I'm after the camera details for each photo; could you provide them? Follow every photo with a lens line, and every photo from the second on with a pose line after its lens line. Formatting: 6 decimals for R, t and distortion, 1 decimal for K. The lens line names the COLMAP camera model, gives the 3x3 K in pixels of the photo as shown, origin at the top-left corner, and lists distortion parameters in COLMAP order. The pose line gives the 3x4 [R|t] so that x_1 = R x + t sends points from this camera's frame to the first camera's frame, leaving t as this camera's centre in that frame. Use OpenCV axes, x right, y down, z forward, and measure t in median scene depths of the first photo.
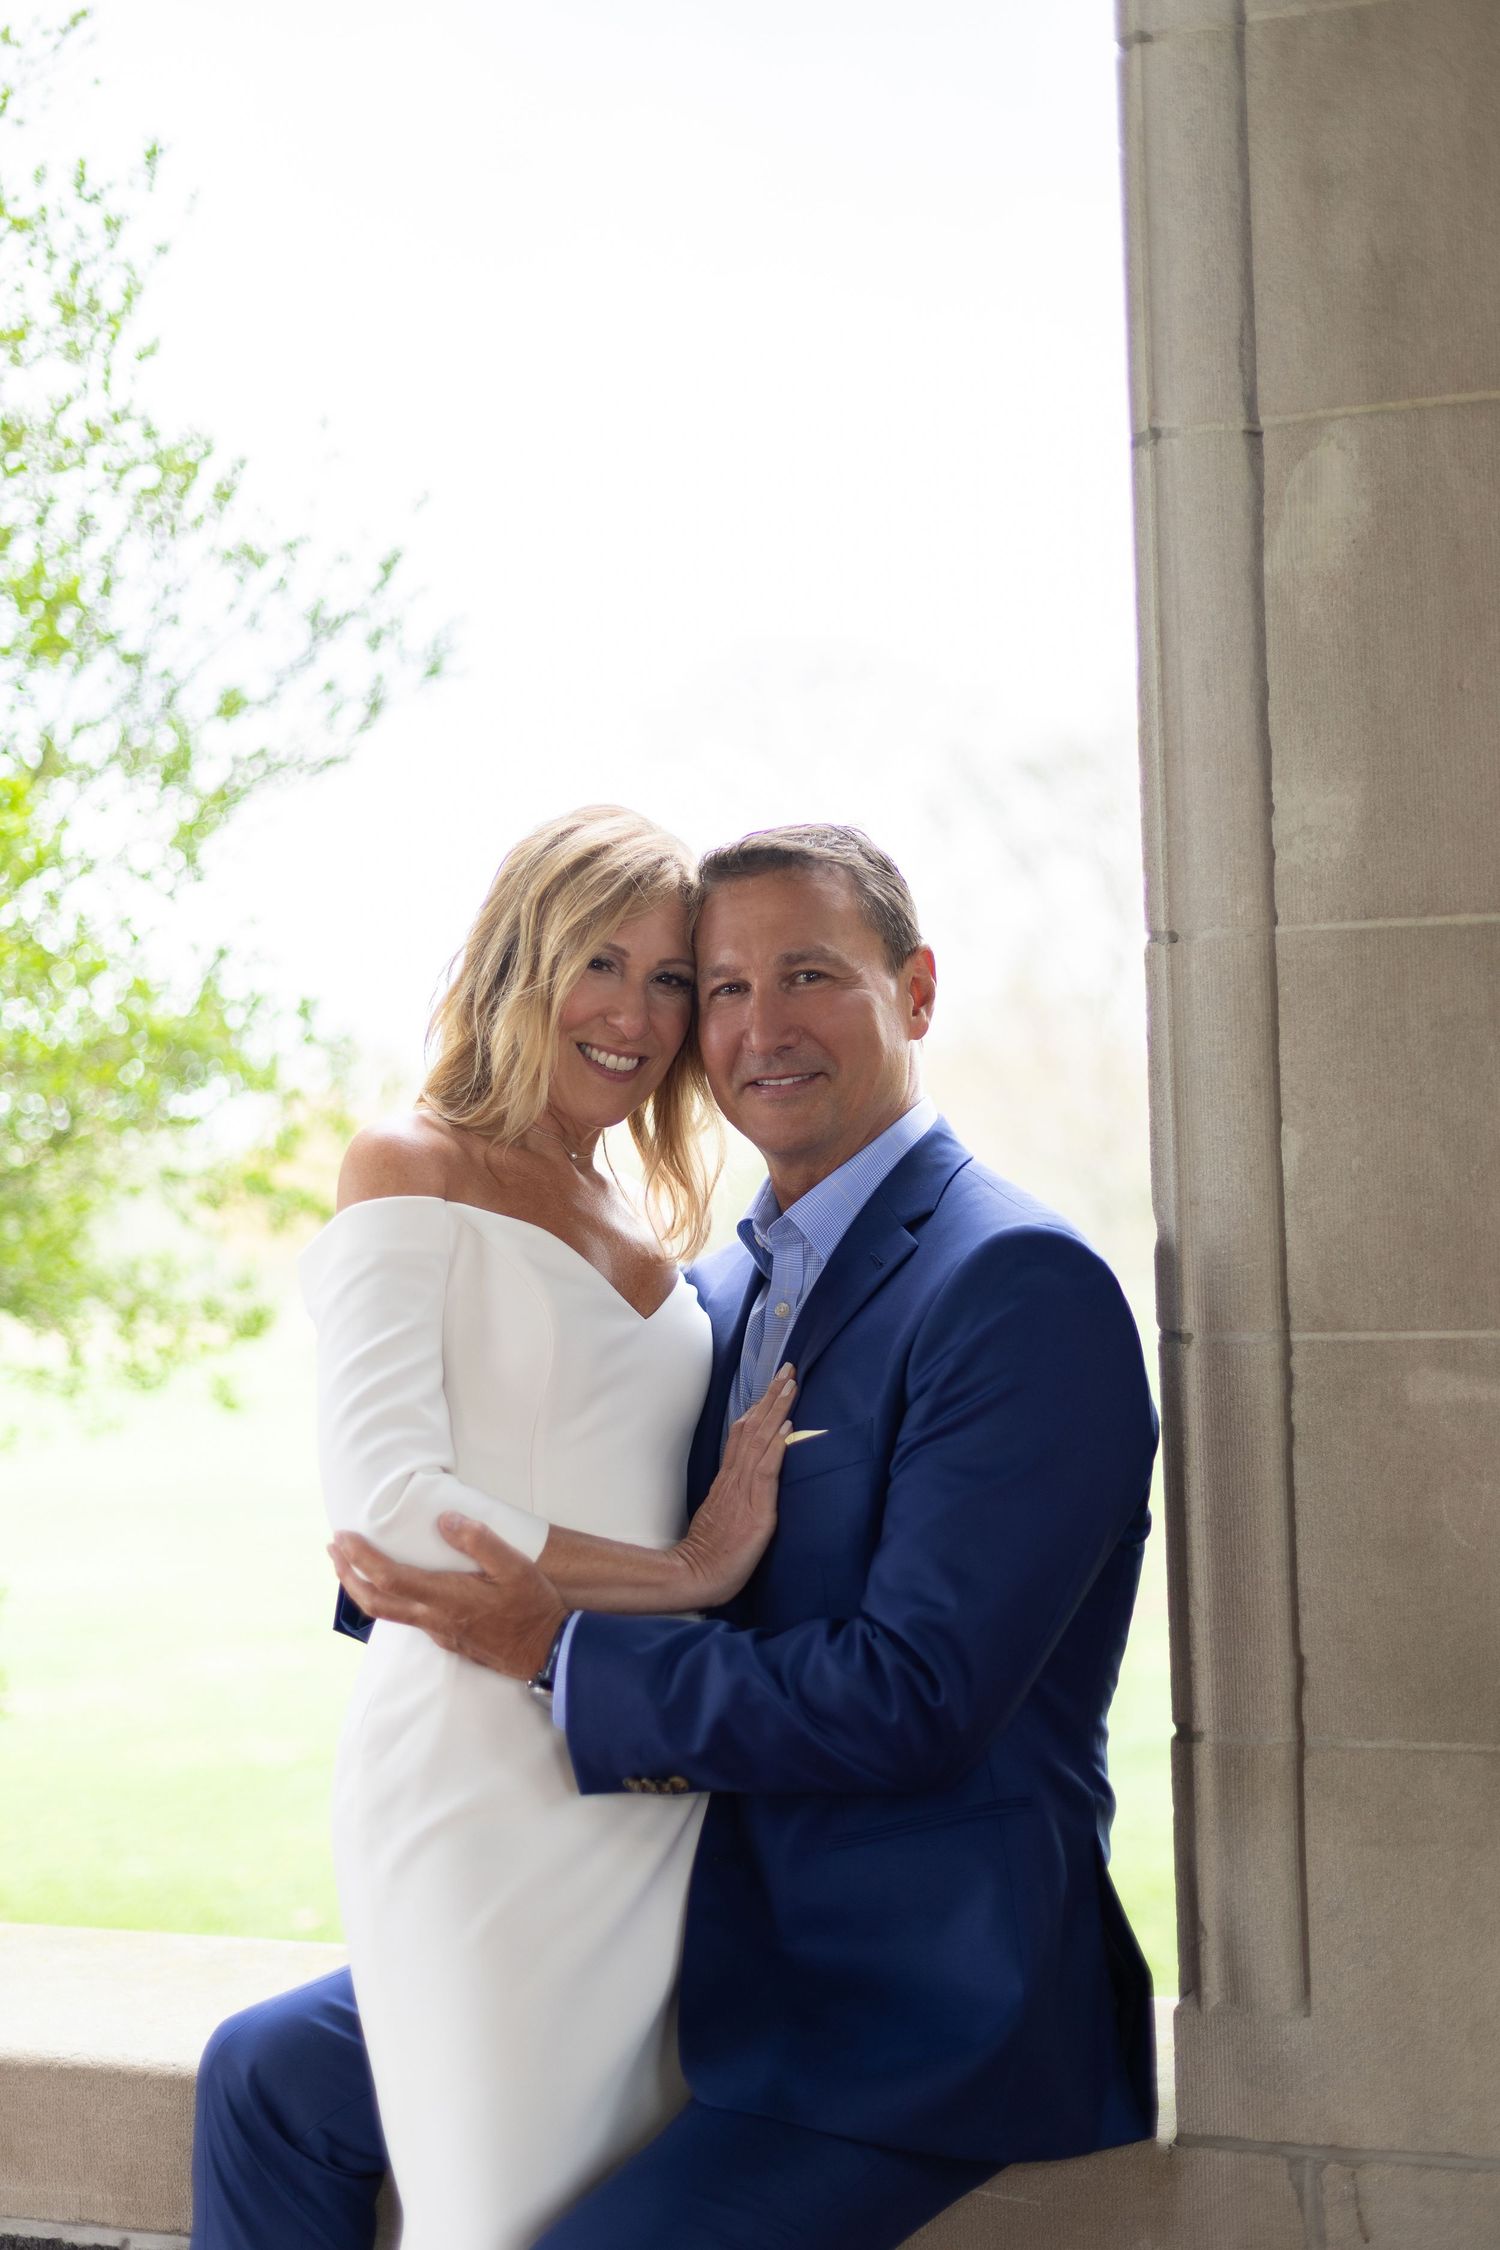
lens RADIAL K [[3121.8, 0, 750.0], [0, 3121.8, 1125.0], [0, 0, 1]] dist [0.014204, -0.131767]
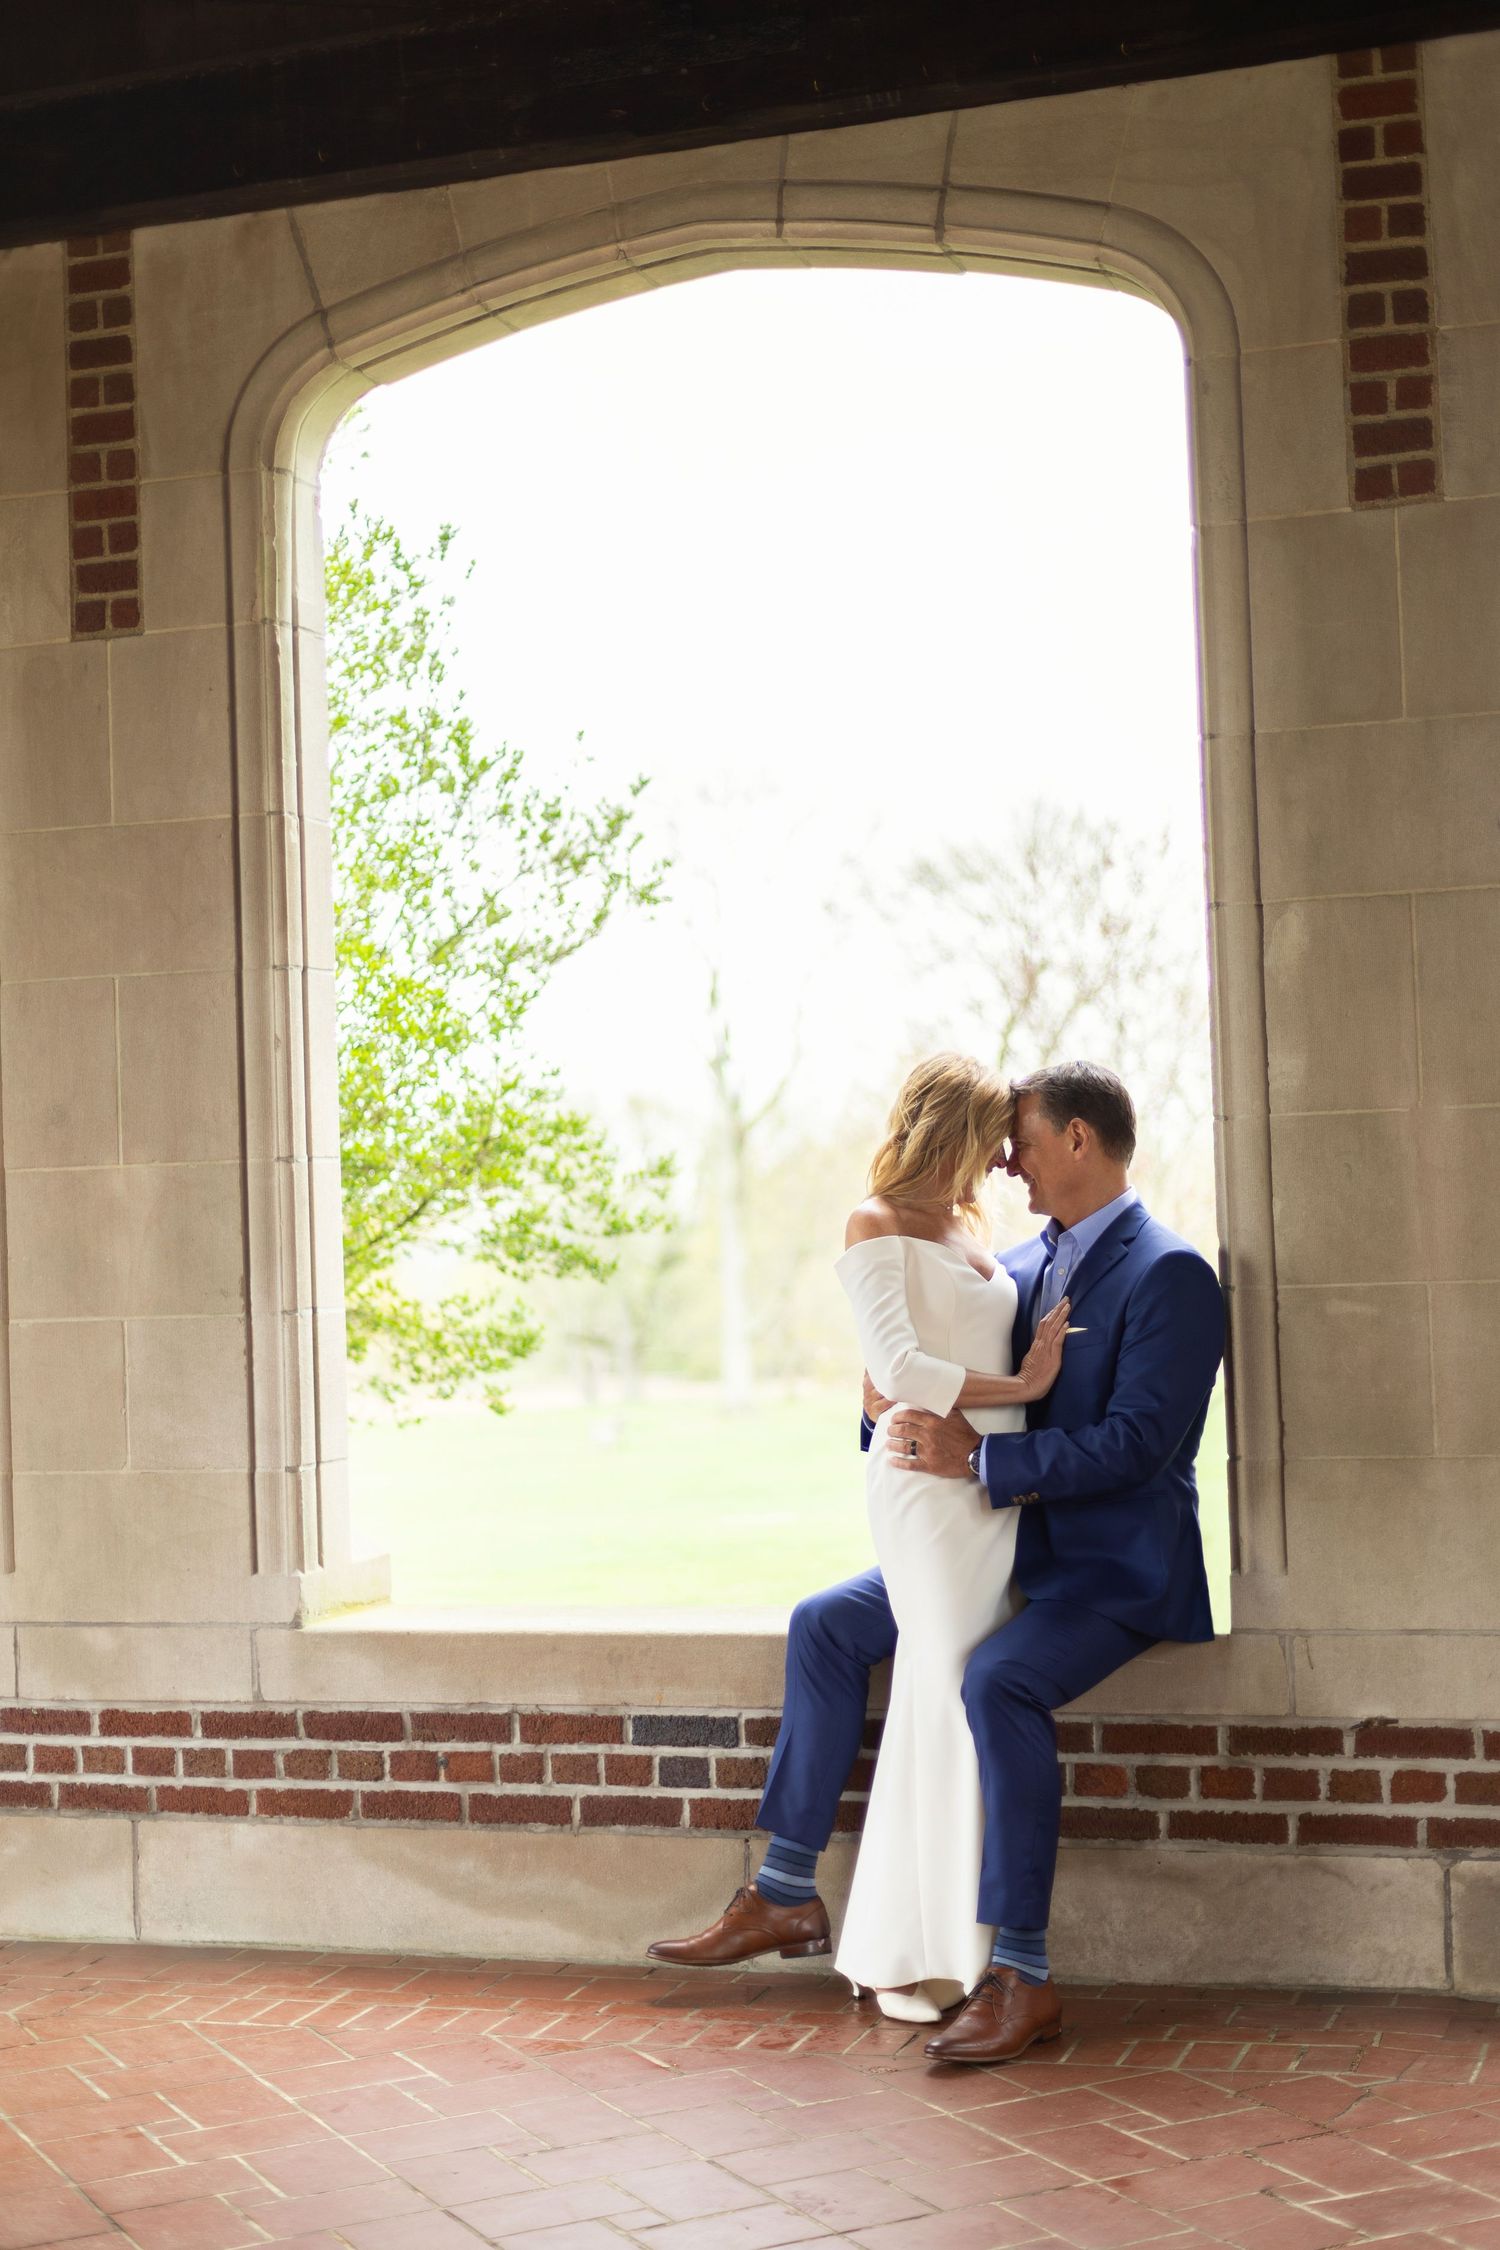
lens RADIAL K [[3121.8, 0, 750.0], [0, 3121.8, 1125.0], [0, 0, 1]] dist [0.014204, -0.131767]
pose [[0.999375, 0.000222, 0.035340, -0.308935], [0.000856, 0.999535, -0.030485, 0.016604], [-0.035331, 0.030496, 0.998910, -1.349846]]
